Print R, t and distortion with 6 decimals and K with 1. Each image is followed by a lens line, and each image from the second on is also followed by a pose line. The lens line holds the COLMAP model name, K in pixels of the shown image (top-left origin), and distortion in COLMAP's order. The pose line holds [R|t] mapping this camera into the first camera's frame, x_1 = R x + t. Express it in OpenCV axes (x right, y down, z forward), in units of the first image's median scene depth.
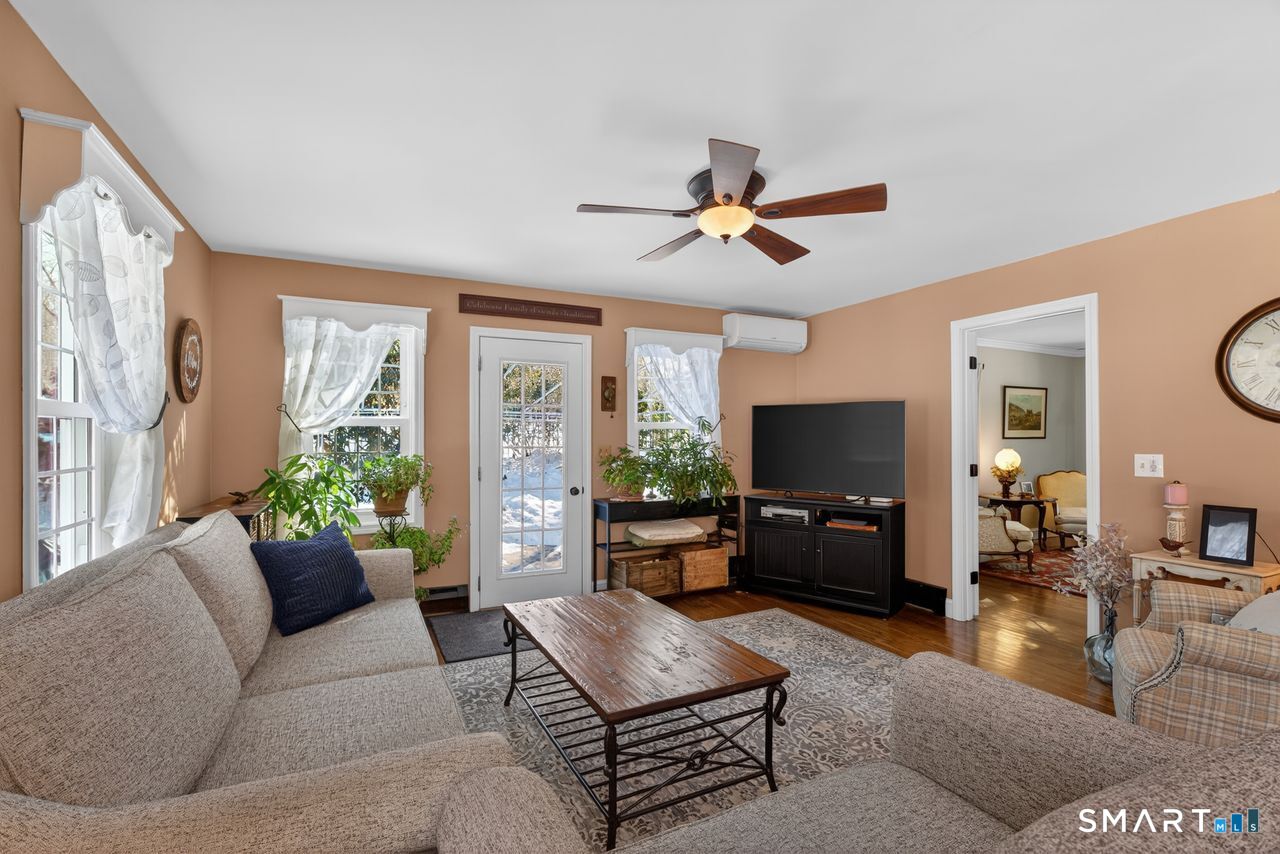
lens RADIAL K [[577.7, 0, 630.4], [0, 577.7, 438.7], [0, 0, 1]] dist [-0.016432, 0.003305]
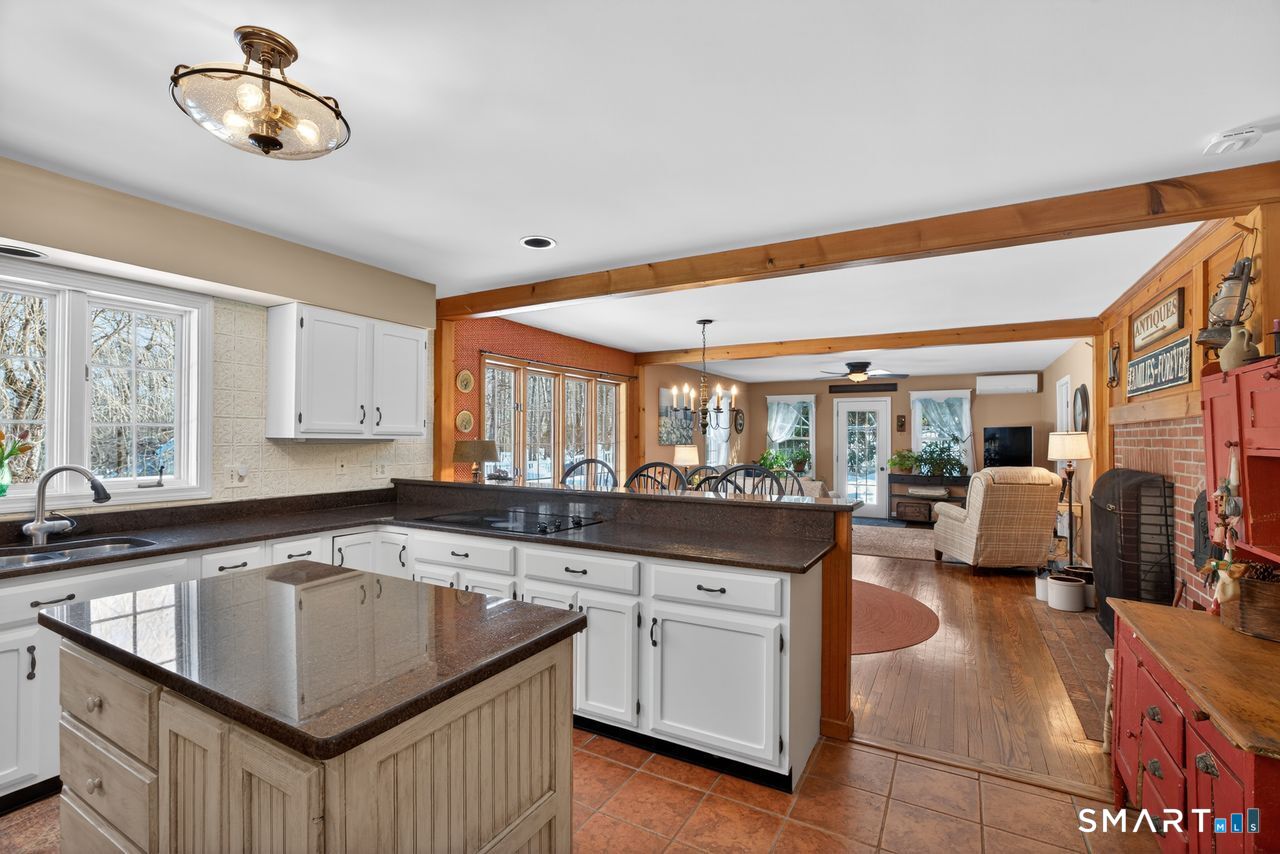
lens RADIAL K [[577.7, 0, 634.1], [0, 577.7, 430.1], [0, 0, 1]] dist [-0.016432, 0.003305]
pose [[0.572850, -0.011020, -0.819586, 1.260880], [-0.008895, 0.999767, -0.019660, -0.005693], [0.819612, 0.018552, 0.572618, -1.106445]]
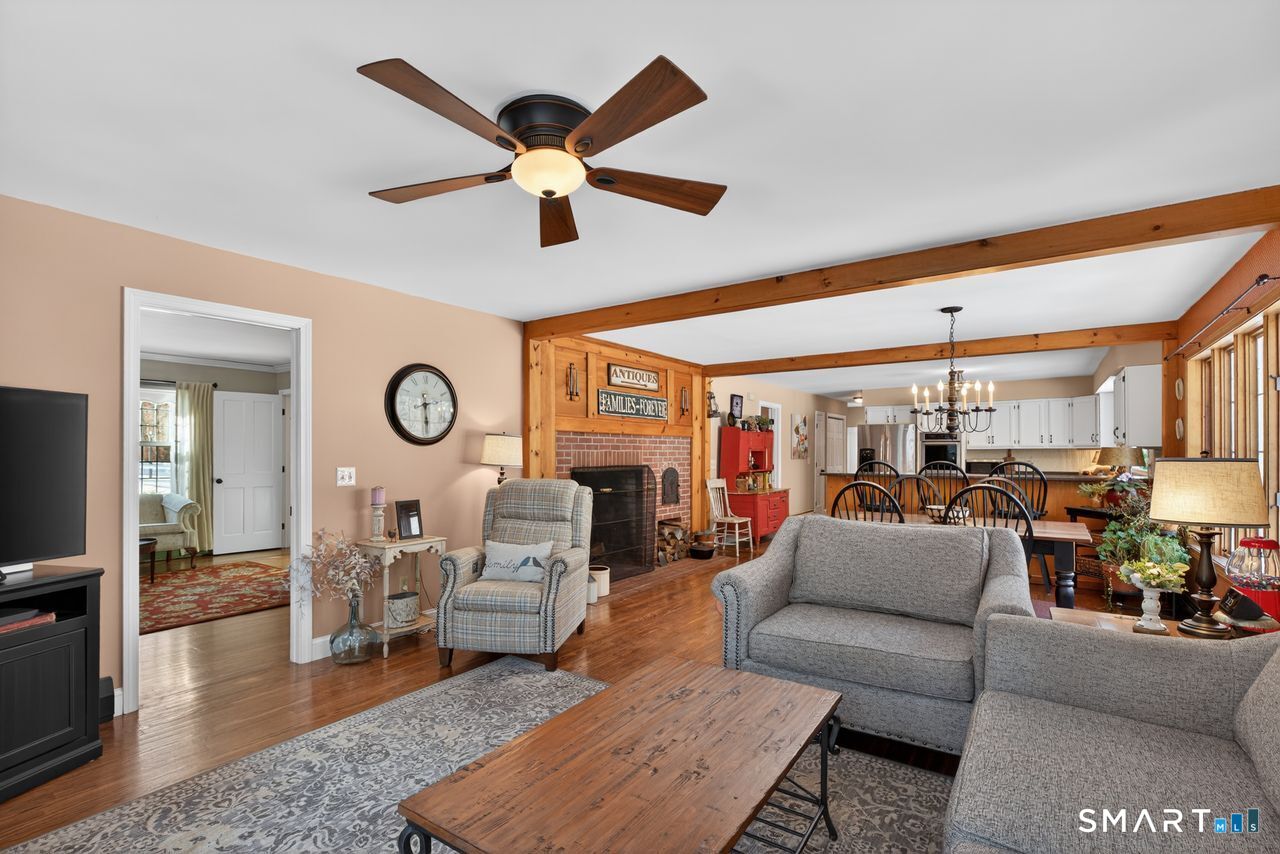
lens RADIAL K [[577.7, 0, 639.3], [0, 577.7, 453.5], [0, 0, 1]] dist [-0.016432, 0.003305]
pose [[-0.480175, -0.003816, 0.877165, -0.334165], [0.004964, 0.999963, 0.007068, -0.004868], [-0.877159, 0.007748, -0.480138, 0.752095]]
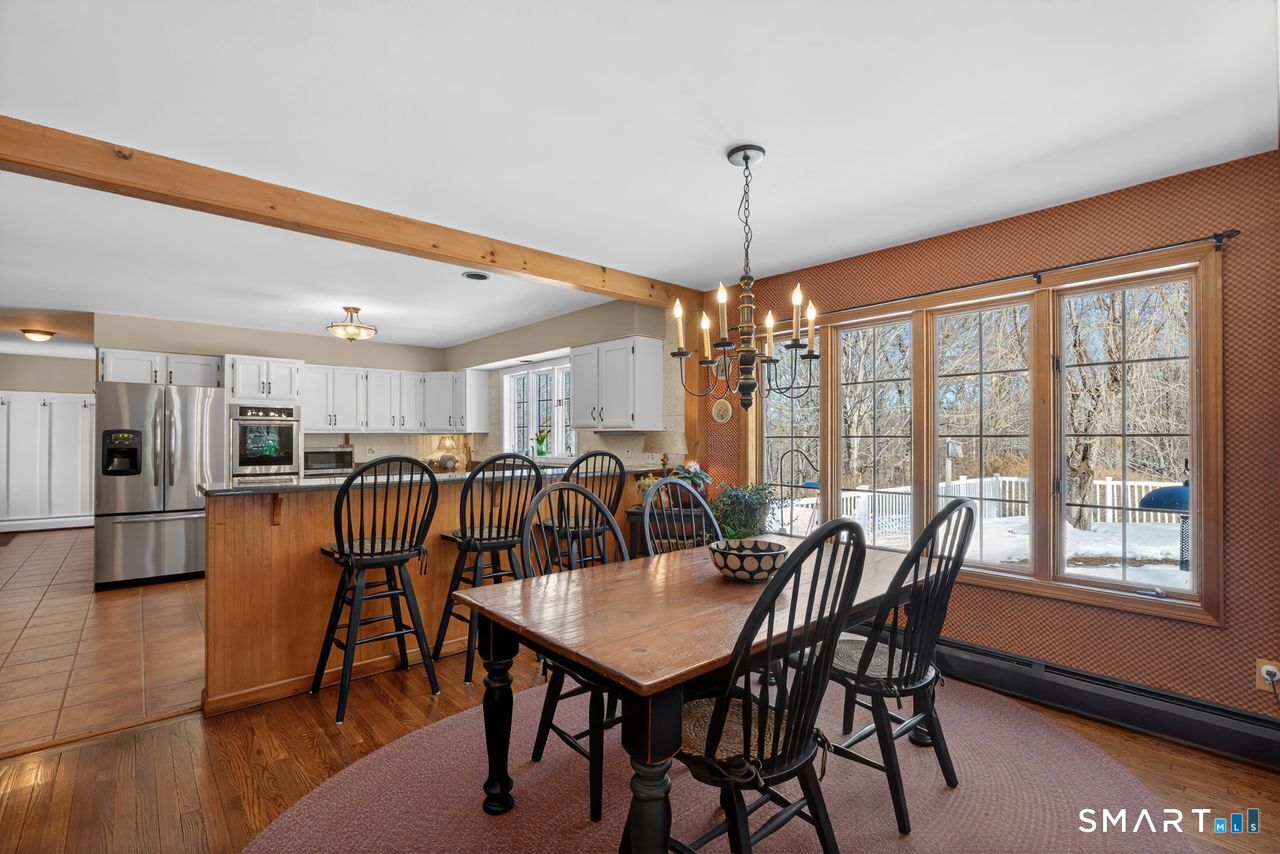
lens RADIAL K [[577.7, 0, 633.6], [0, 577.7, 430.9], [0, 0, 1]] dist [-0.016432, 0.003305]
pose [[-0.963563, -0.005996, -0.267415, 0.580494], [-0.004052, 0.999961, -0.007819, 0.003659], [0.267451, -0.006451, -0.963550, 0.222496]]
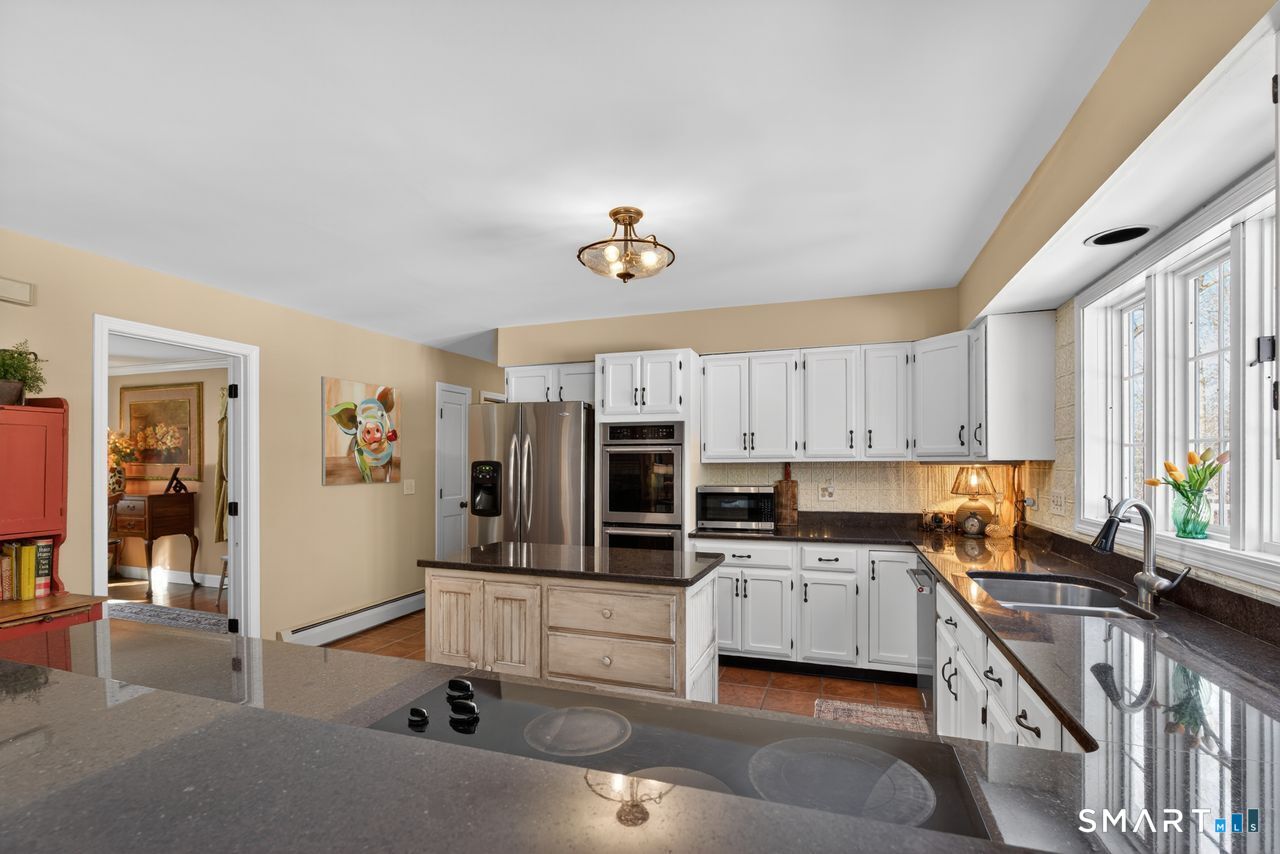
lens RADIAL K [[577.7, 0, 639.7], [0, 577.7, 475.8], [0, 0, 1]] dist [-0.016432, 0.003305]
pose [[-0.707153, -0.019100, 0.706803, 0.396713], [0.003337, 0.999534, 0.030349, -0.007335], [-0.707053, 0.023820, -0.706759, -0.677570]]
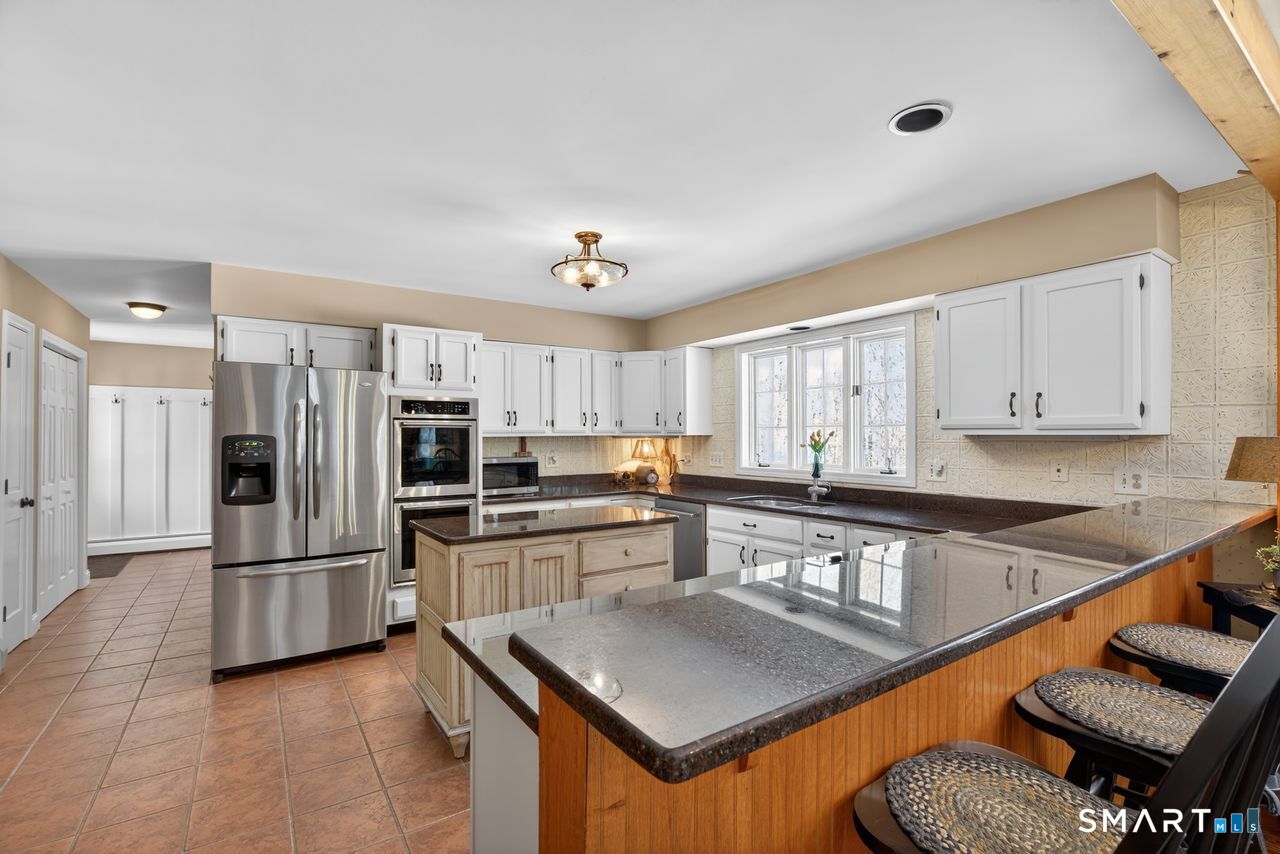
lens RADIAL K [[577.7, 0, 630.7], [0, 577.7, 430.4], [0, 0, 1]] dist [-0.016432, 0.003305]
pose [[-0.990489, -0.003255, -0.137556, 0.873502], [-0.002556, 0.999983, -0.005259, -0.006818], [0.137571, -0.004857, -0.990480, -0.349057]]
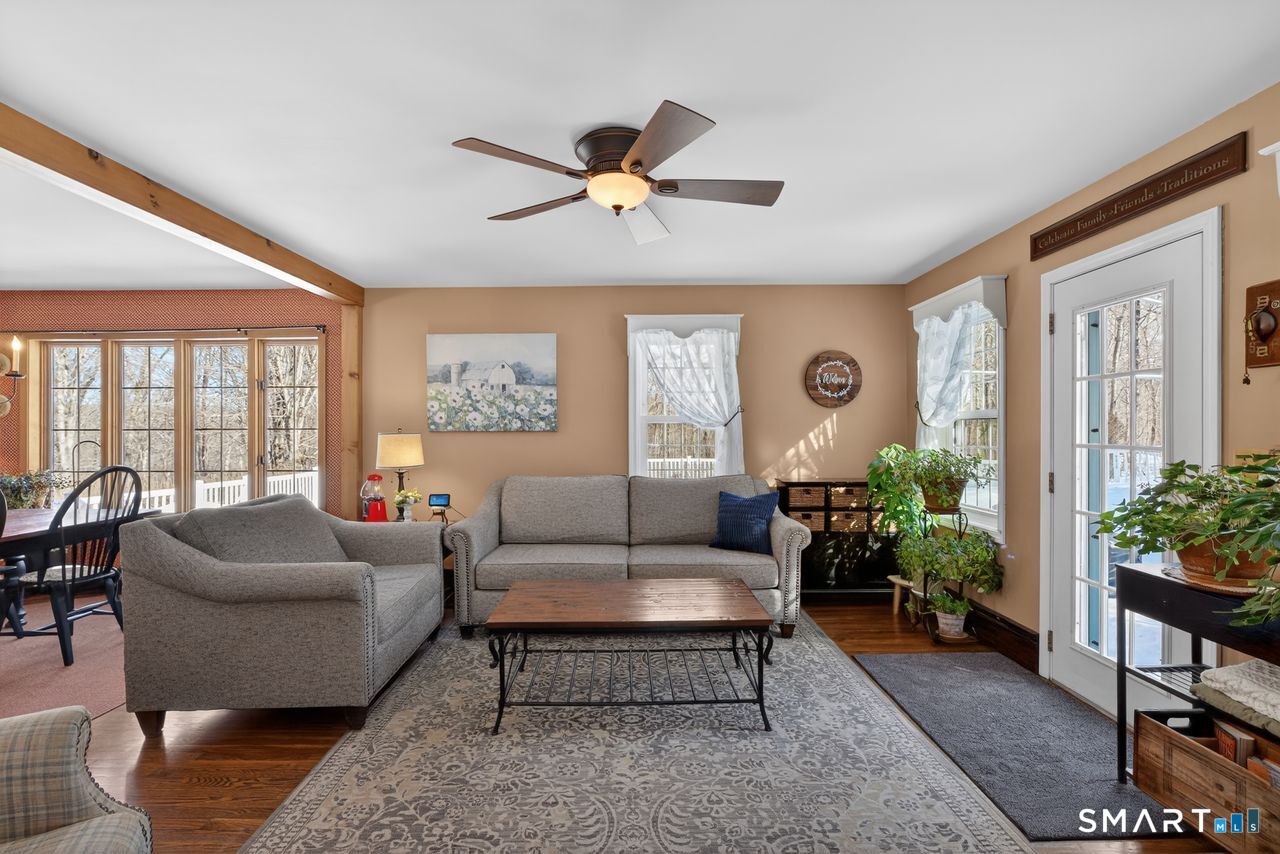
lens RADIAL K [[577.7, 0, 627.3], [0, 577.7, 431.6], [0, 0, 1]] dist [-0.016432, 0.003305]
pose [[-0.443308, 0.000248, -0.896369, 0.599828], [-0.005187, 0.999983, 0.002842, 0.000069], [0.896354, 0.005910, -0.443299, 0.875284]]
